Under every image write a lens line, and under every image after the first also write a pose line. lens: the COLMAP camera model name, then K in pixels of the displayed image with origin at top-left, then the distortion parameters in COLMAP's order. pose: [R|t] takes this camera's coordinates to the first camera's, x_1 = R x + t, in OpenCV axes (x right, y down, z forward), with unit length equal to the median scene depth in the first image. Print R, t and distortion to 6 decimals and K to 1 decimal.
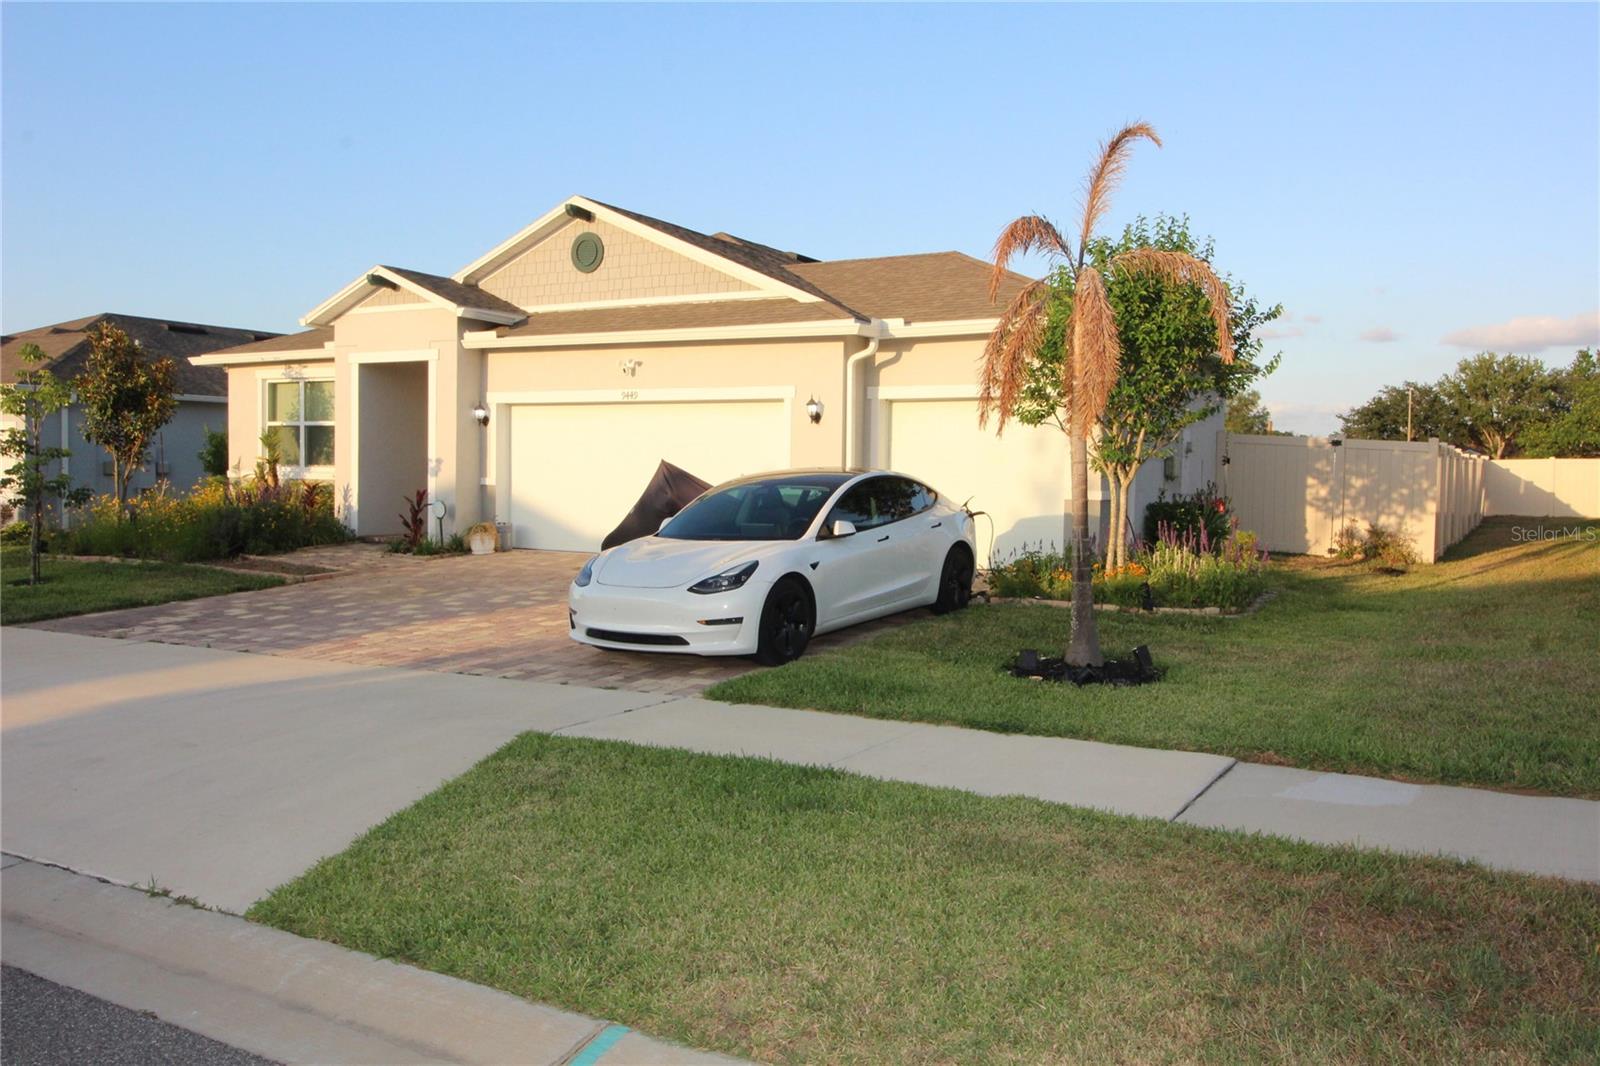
lens RADIAL K [[1294.2, 0, 800.0], [0, 1294.2, 533.0], [0, 0, 1]] dist [0.004205, 0.000354]
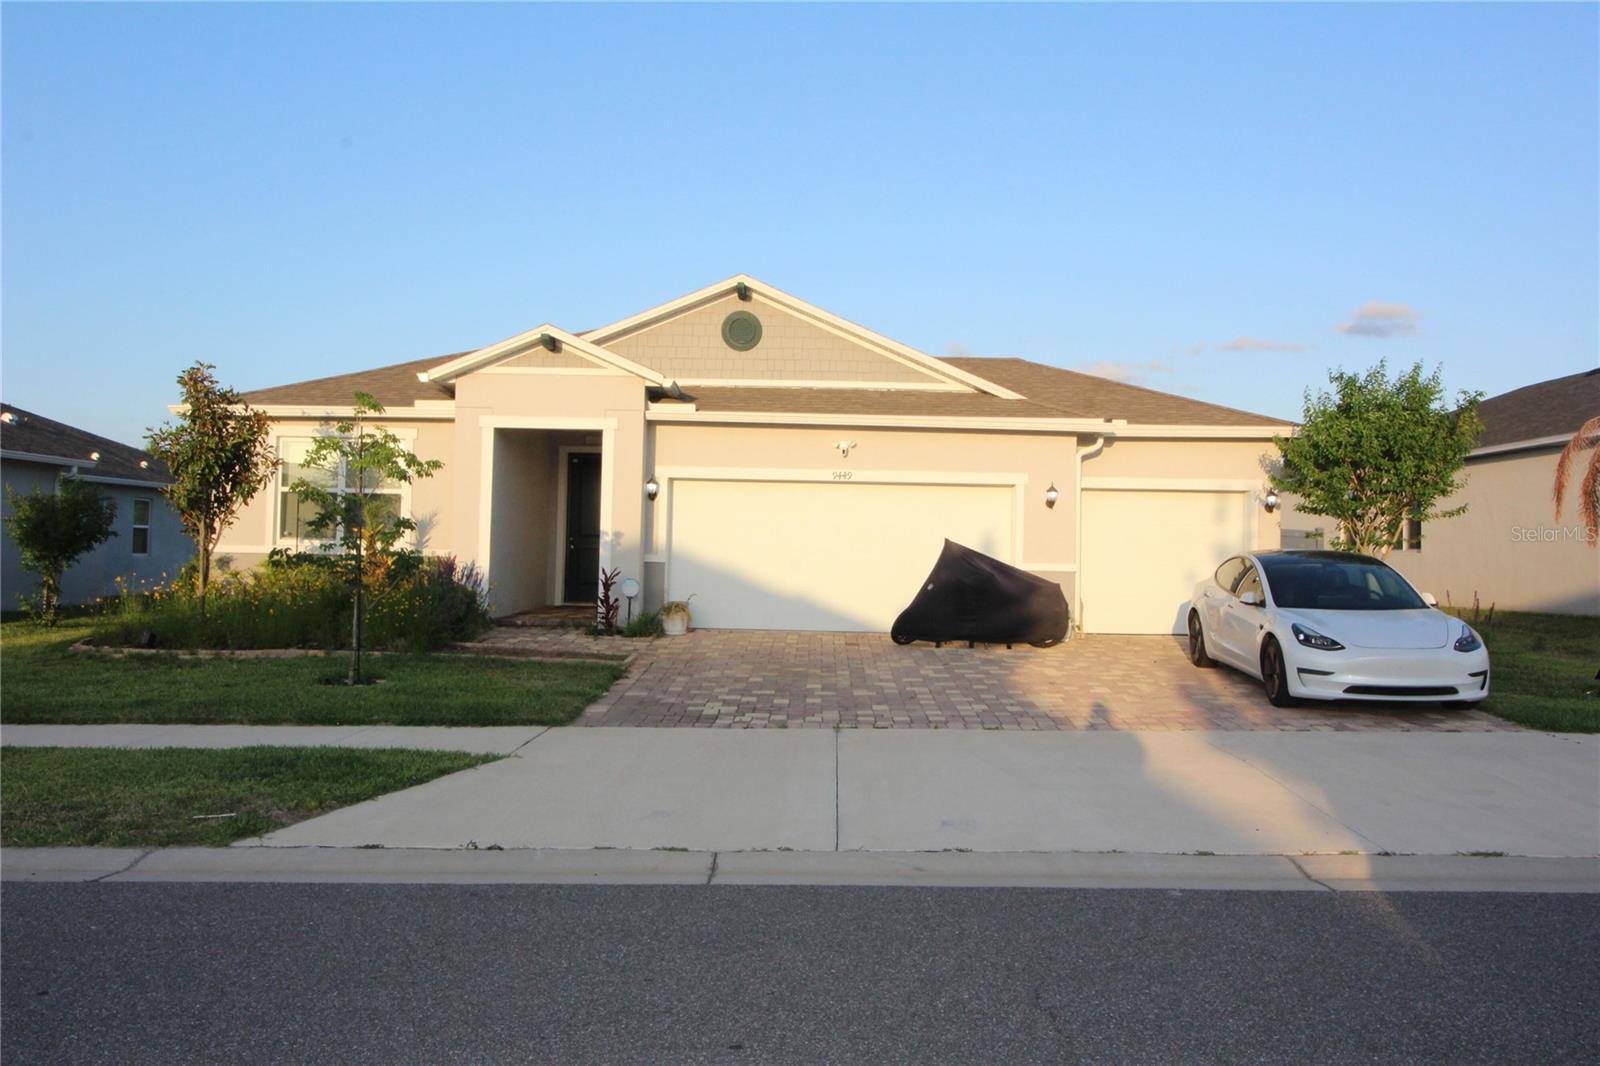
lens RADIAL K [[1294.2, 0, 800.0], [0, 1294.2, 533.0], [0, 0, 1]] dist [0.004205, 0.000354]
pose [[0.866862, 0.013146, 0.498374, -0.638781], [0.017278, 0.998260, -0.056385, -0.003517], [-0.498248, 0.057489, 0.865126, 0.125390]]
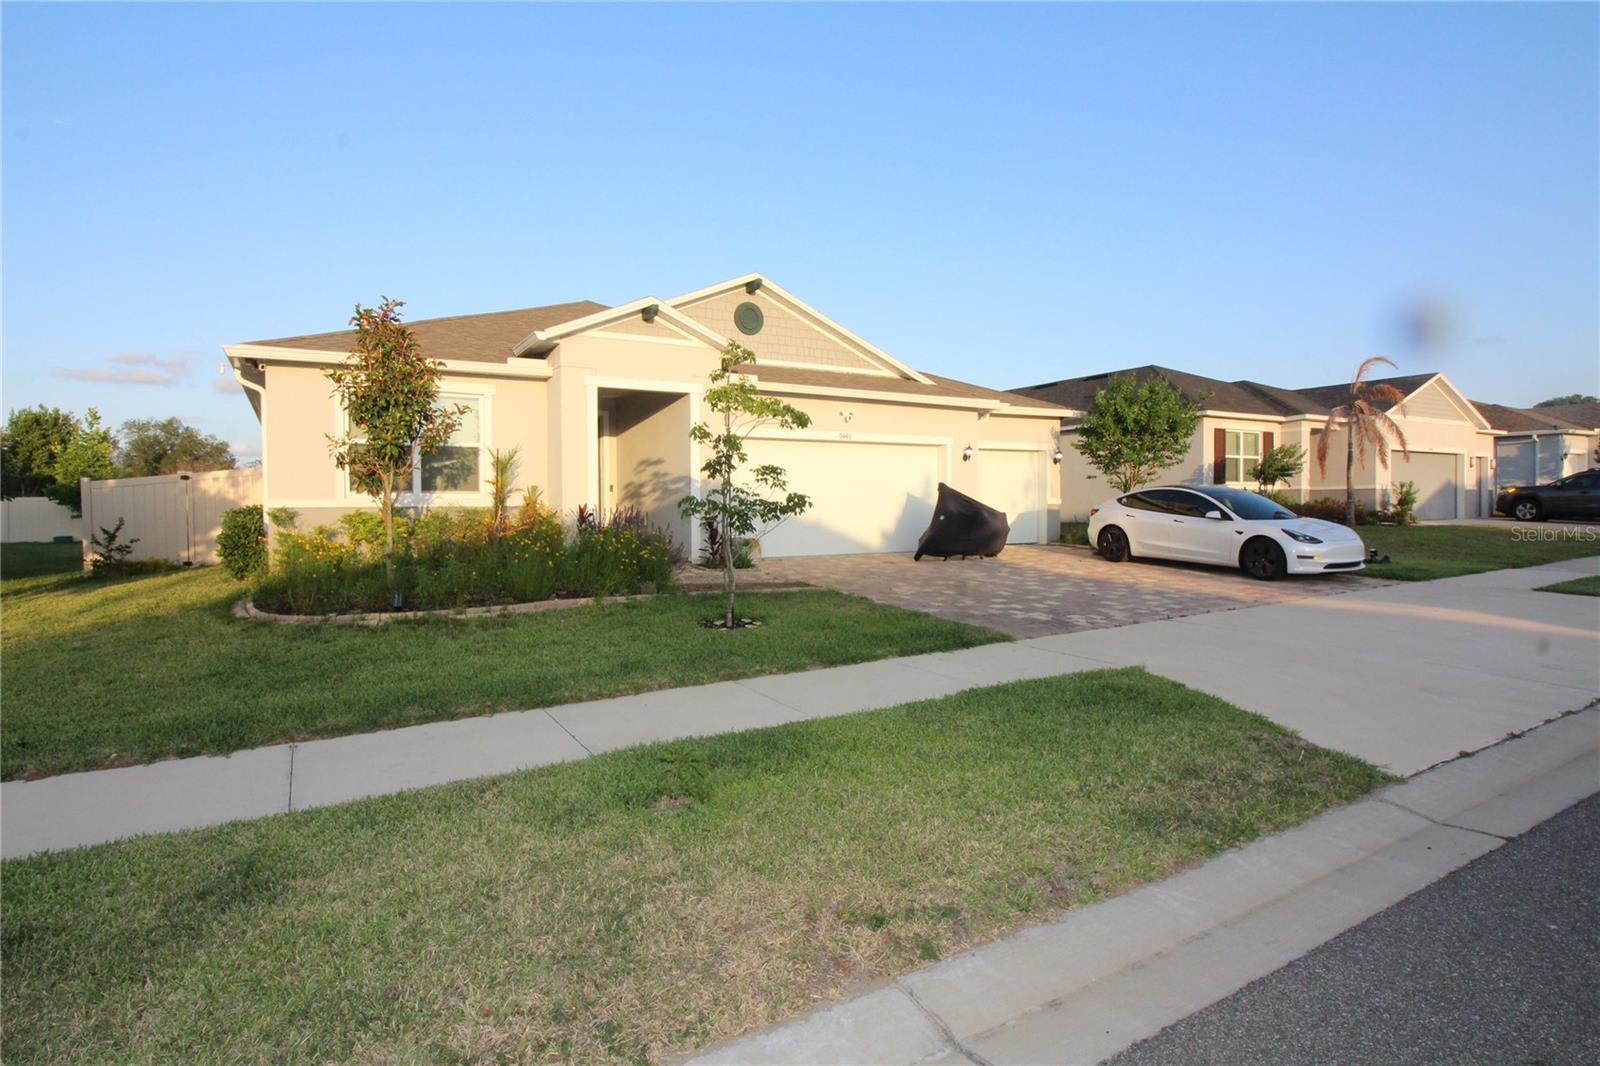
lens RADIAL K [[868.1, 0, 823.5], [0, 868.1, 530.8], [0, 0, 1]] dist [0.019667, 0.000022]
pose [[0.454774, -0.044983, 0.889470, -0.906723], [0.060854, 0.997959, 0.019356, -0.025886], [-0.888525, 0.045325, 0.456584, 0.581999]]
